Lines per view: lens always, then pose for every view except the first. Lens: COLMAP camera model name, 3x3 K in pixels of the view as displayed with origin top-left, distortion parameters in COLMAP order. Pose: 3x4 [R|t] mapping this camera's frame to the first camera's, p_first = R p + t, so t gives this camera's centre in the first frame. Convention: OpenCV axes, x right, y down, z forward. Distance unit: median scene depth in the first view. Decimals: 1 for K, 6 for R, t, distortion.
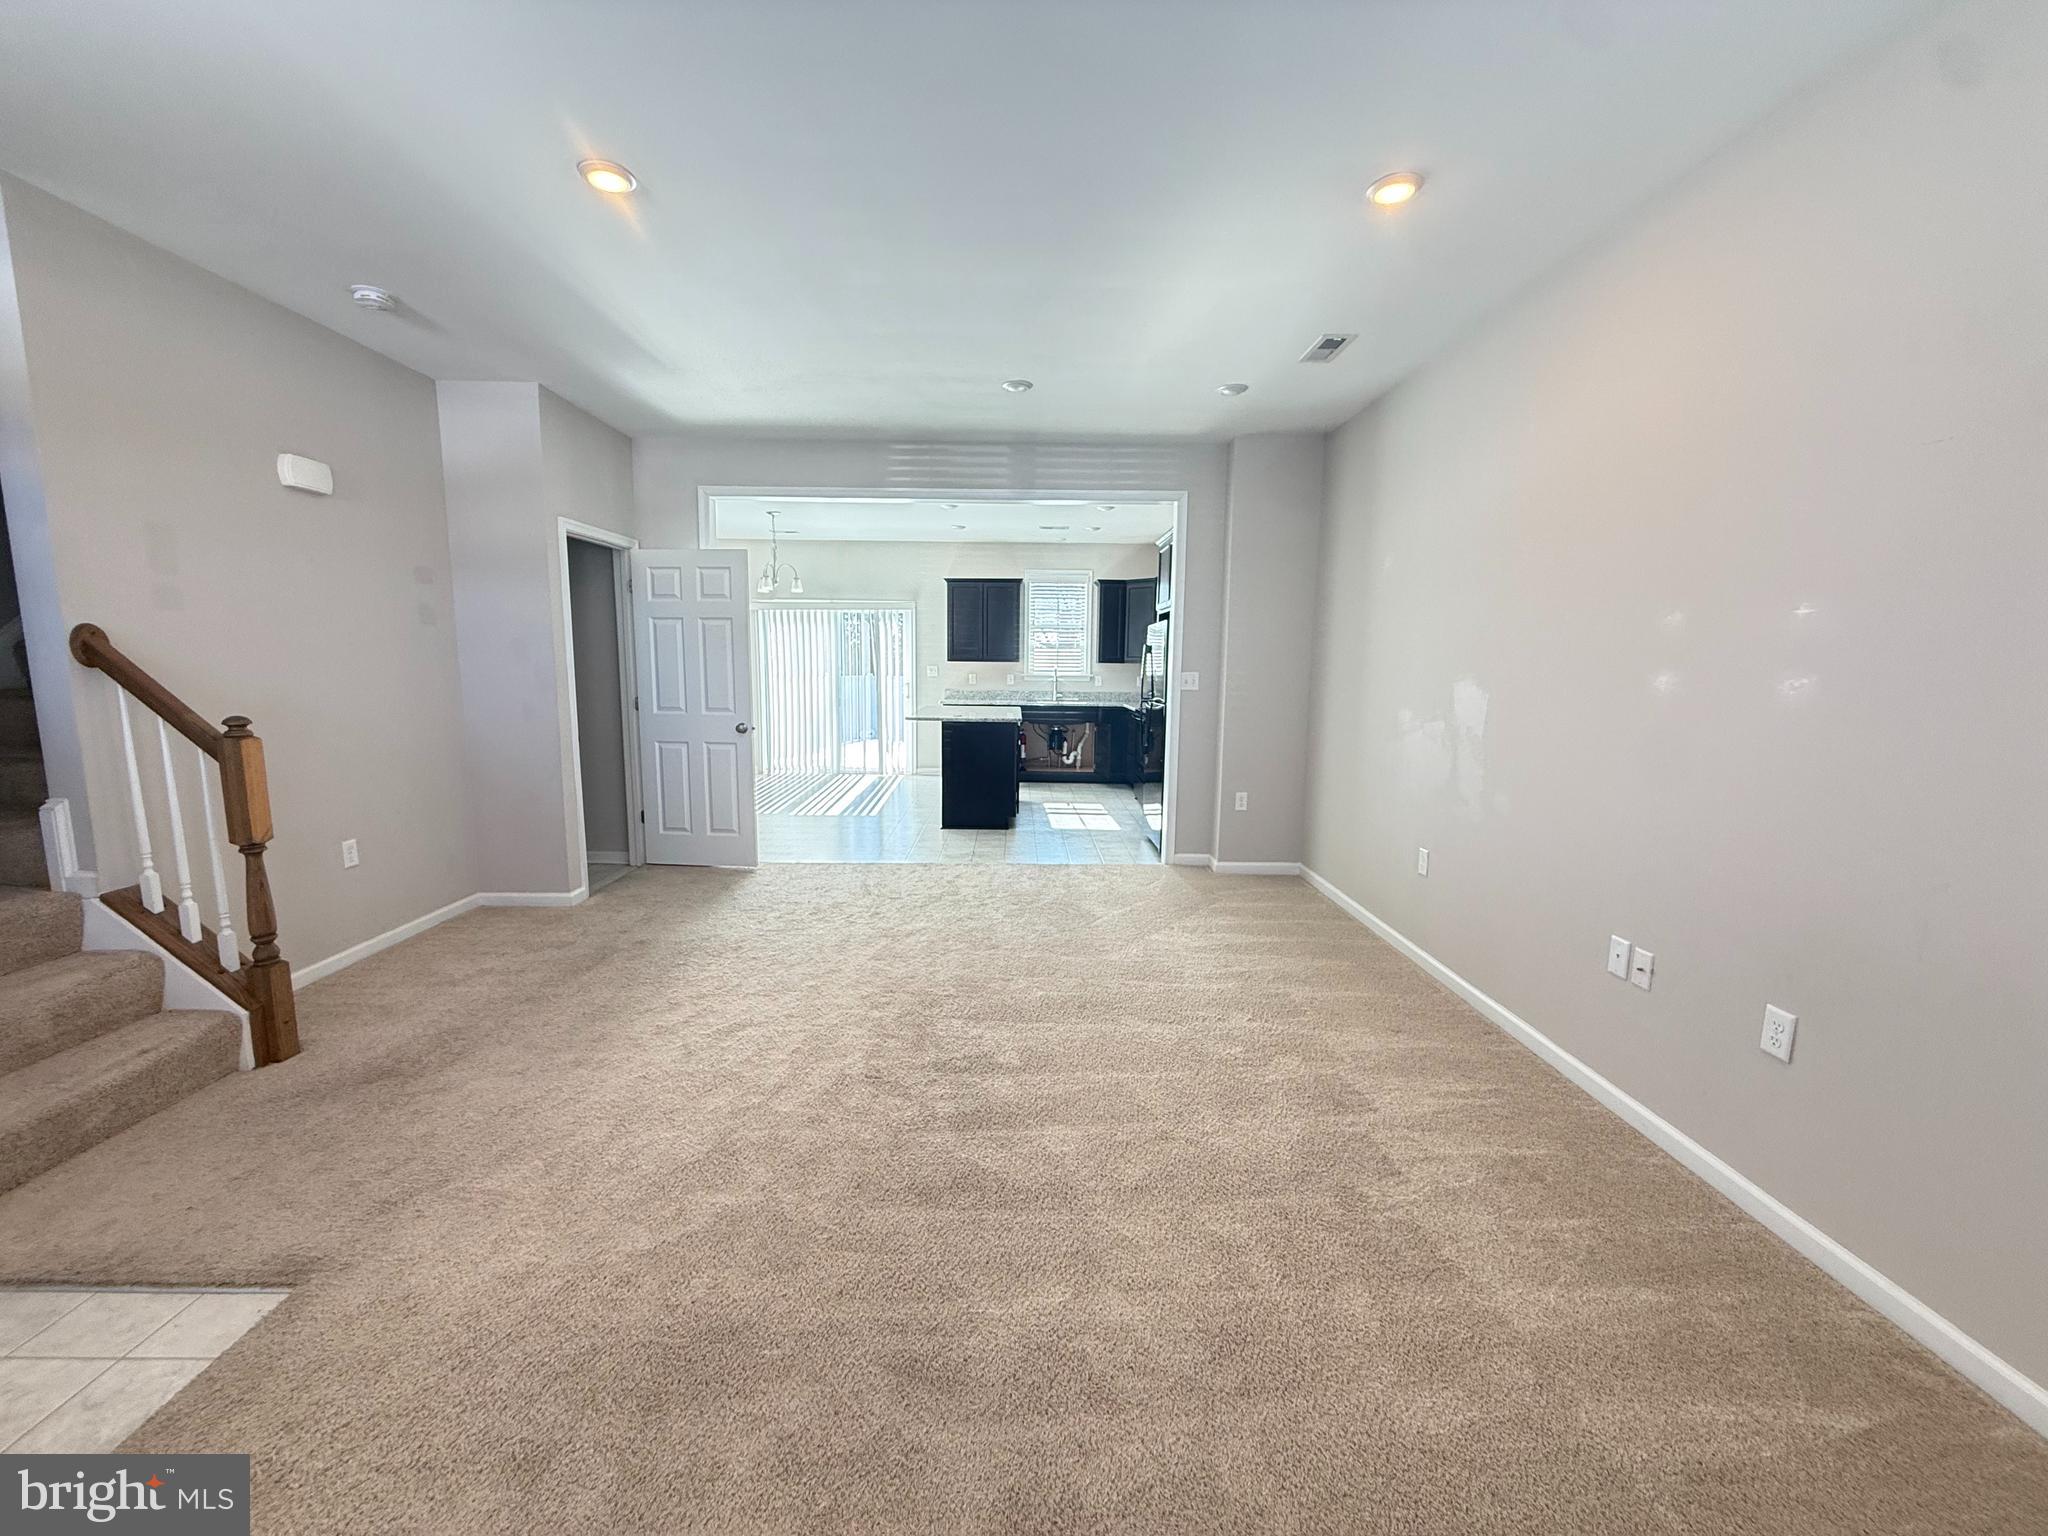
lens RADIAL K [[813.4, 0, 1024.0], [0, 813.4, 768.0], [0, 0, 1]] dist [-0.000185, 0.000059]
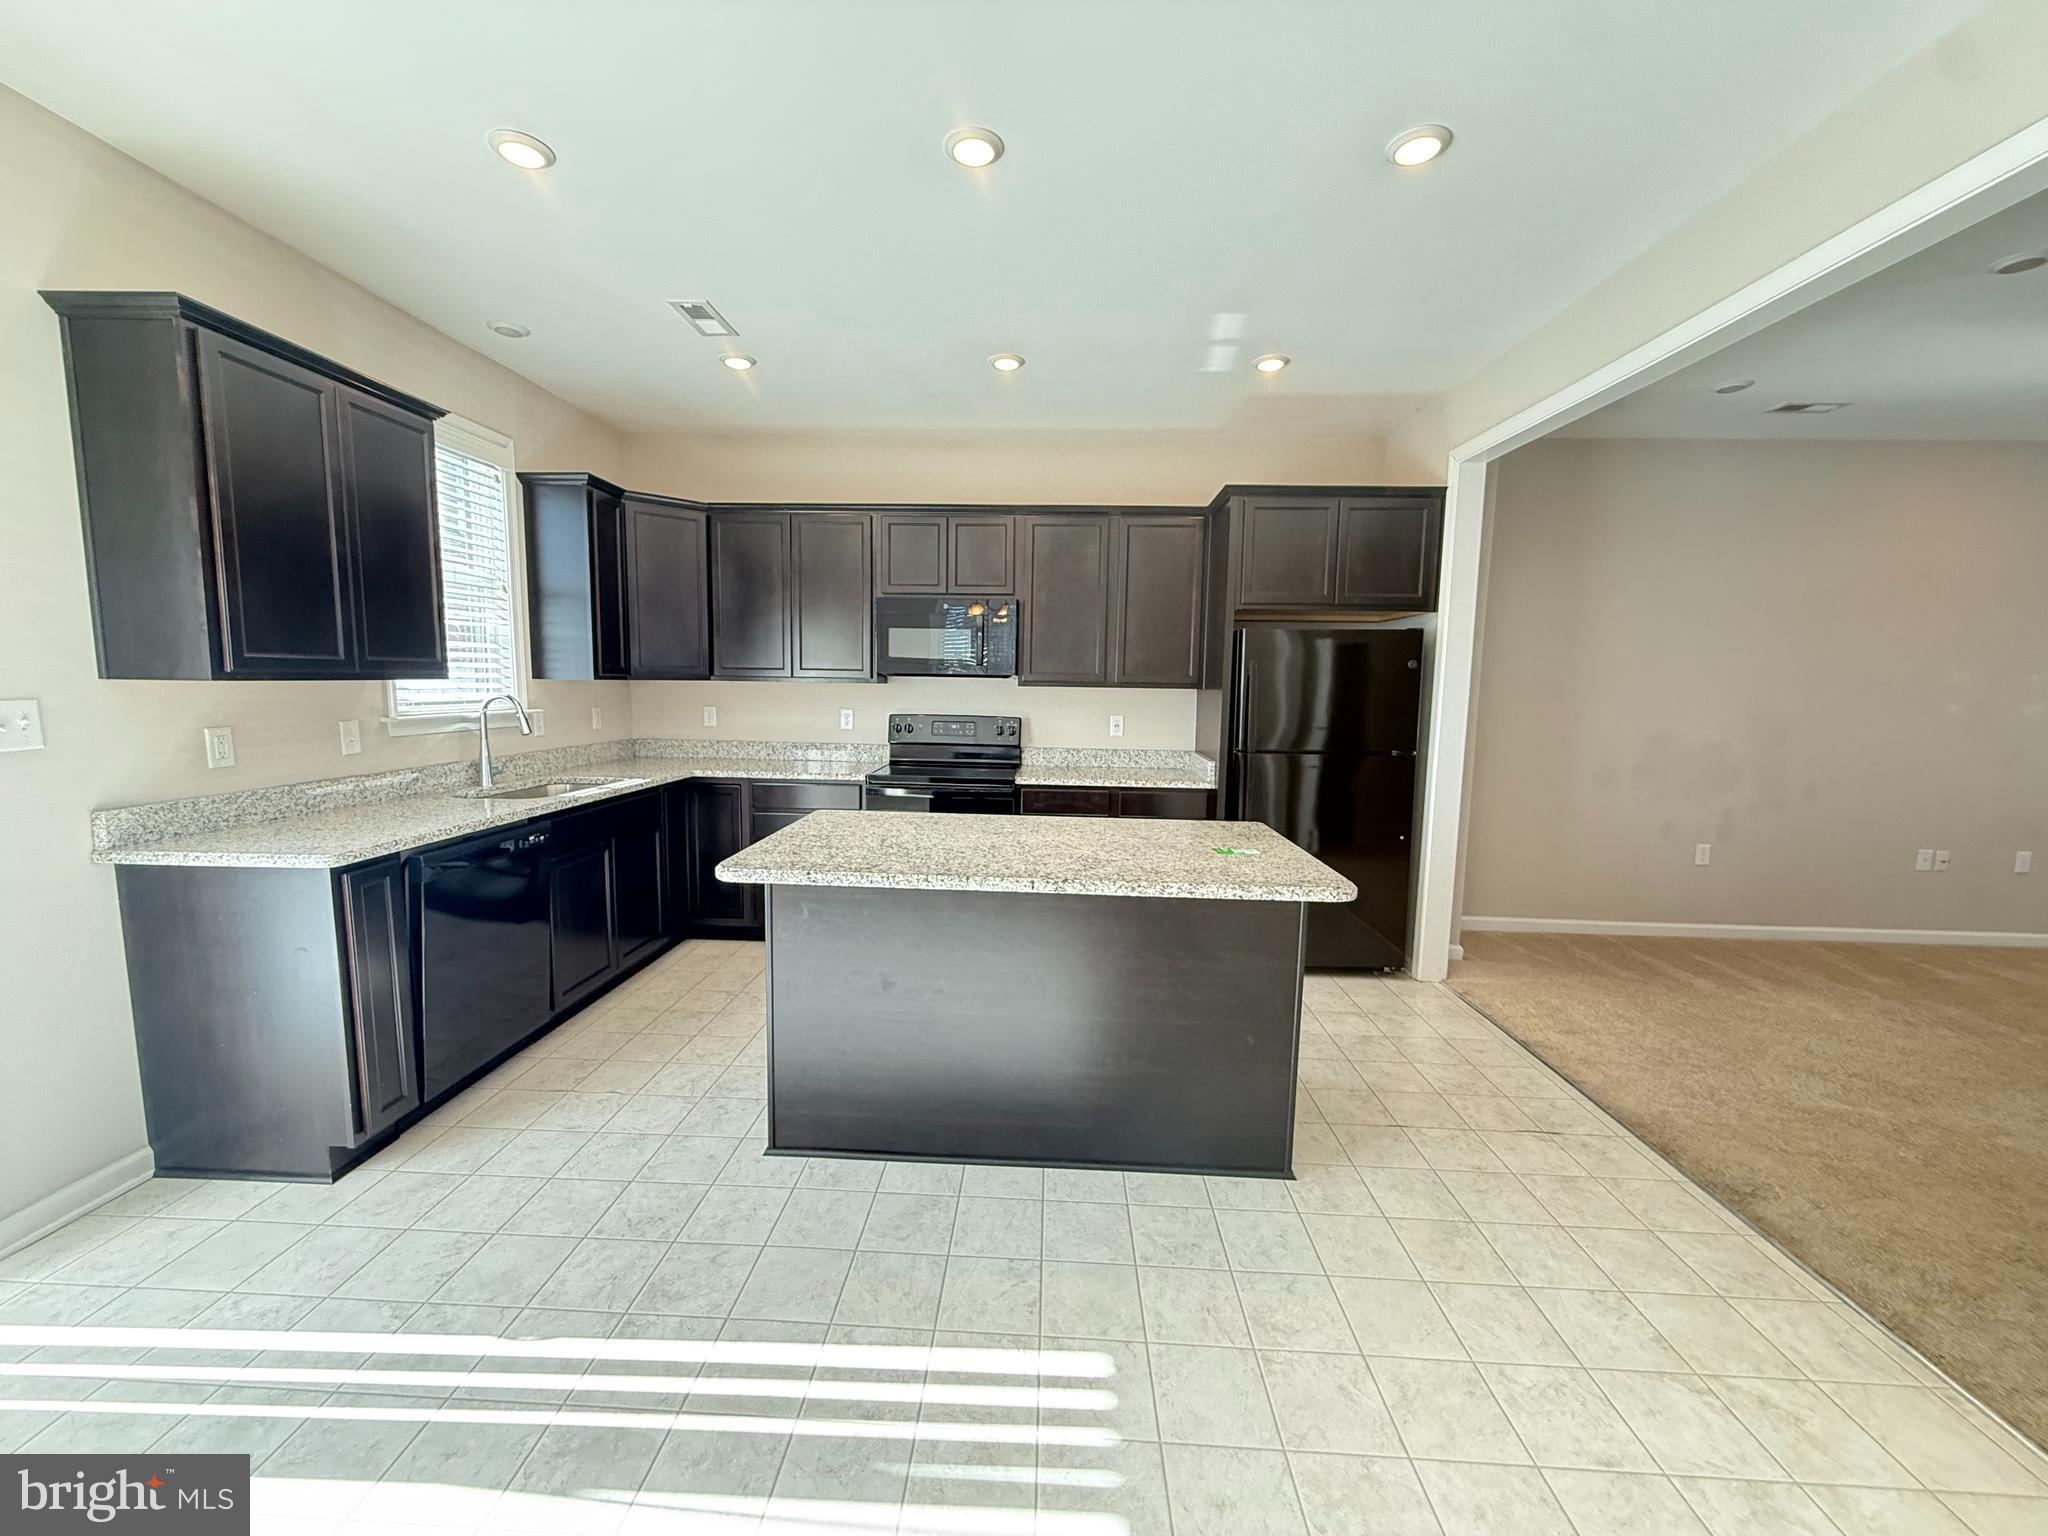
lens RADIAL K [[813.4, 0, 1024.0], [0, 813.4, 768.0], [0, 0, 1]] dist [-0.000185, 0.000059]
pose [[0.056477, -0.124446, 0.990618, -1.177506], [0.112418, 0.986684, 0.117543, -0.418872], [-0.992055, 0.104725, 0.069715, 2.913064]]
